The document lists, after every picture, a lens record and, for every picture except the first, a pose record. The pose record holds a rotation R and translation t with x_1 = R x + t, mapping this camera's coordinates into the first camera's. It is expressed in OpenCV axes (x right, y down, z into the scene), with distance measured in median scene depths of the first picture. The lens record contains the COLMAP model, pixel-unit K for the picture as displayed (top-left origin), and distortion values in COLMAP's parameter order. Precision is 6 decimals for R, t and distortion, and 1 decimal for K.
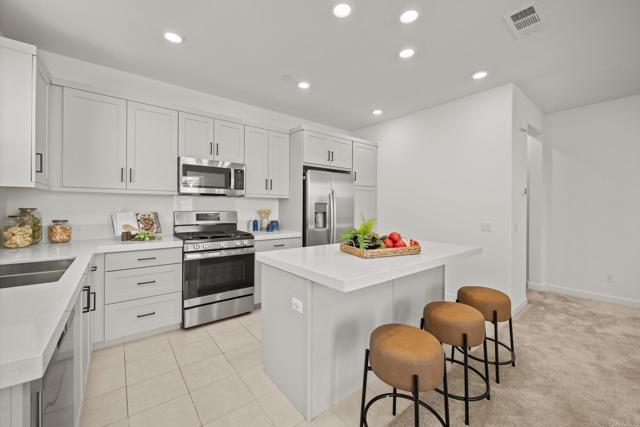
lens RADIAL K [[258.4, 0, 318.9], [0, 258.4, 208.8], [0, 0, 1]] dist [-0.000346, -0.000025]
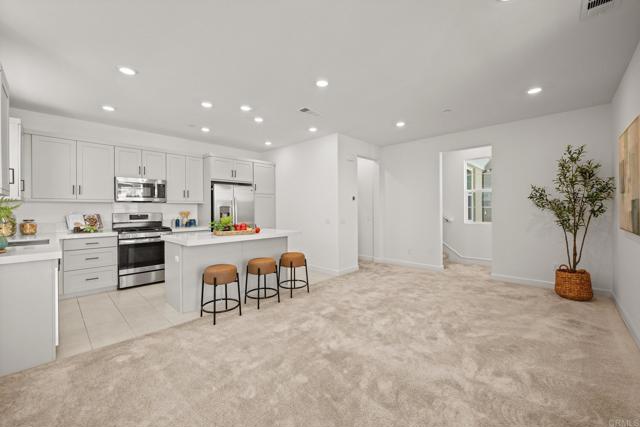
lens RADIAL K [[257.5, 0, 320.1], [0, 257.5, 211.2], [0, 0, 1]] dist [-0.002265, -0.000604]
pose [[0.989393, -0.010980, 0.144848, 0.394957], [0.010664, 0.999939, 0.002956, 0.006375], [-0.144871, -0.001380, 0.989450, -0.613172]]
